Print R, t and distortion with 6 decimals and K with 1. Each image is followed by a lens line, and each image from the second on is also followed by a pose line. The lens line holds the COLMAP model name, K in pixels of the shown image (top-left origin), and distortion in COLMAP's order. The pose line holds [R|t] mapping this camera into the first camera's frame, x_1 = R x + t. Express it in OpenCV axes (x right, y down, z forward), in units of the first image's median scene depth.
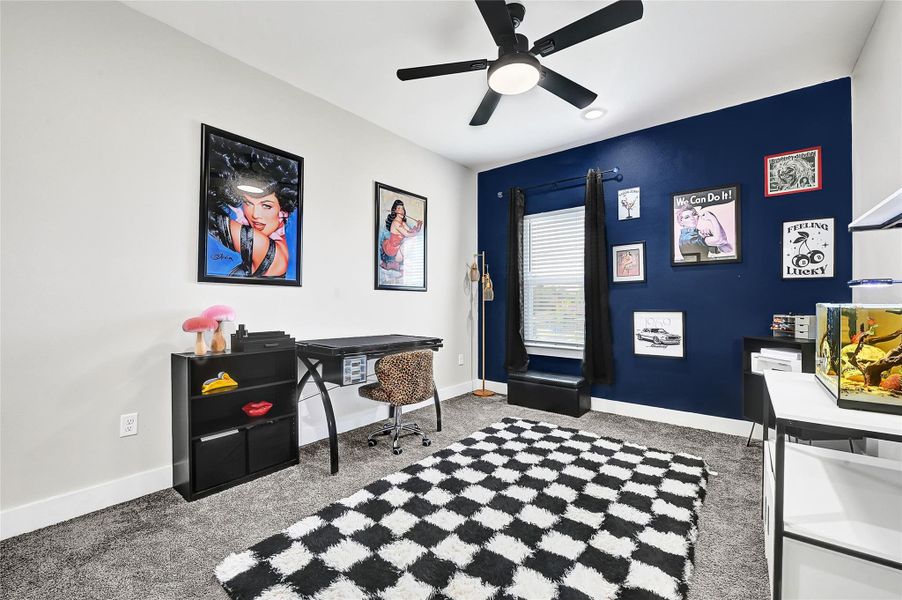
lens RADIAL K [[371.2, 0, 447.9], [0, 371.2, 301.7], [0, 0, 1]] dist [0.002666, 0.000096]
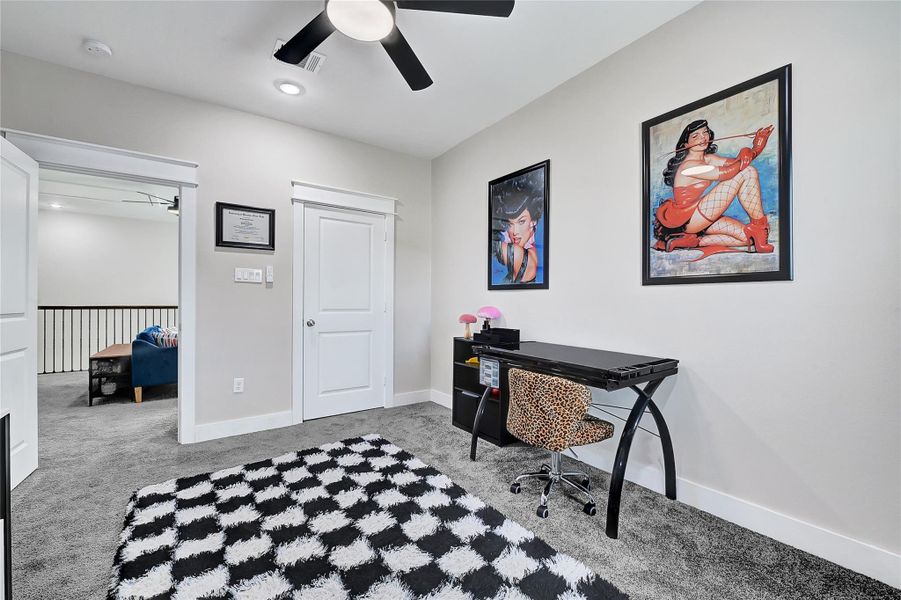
lens RADIAL K [[370.8, 0, 450.7], [0, 370.8, 298.8], [0, 0, 1]] dist [0.002666, 0.000096]
pose [[-0.267704, -0.011738, -0.963430, 0.679001], [0.000877, 0.999922, -0.012426, -0.001498], [0.963501, -0.004171, -0.267673, 1.077062]]
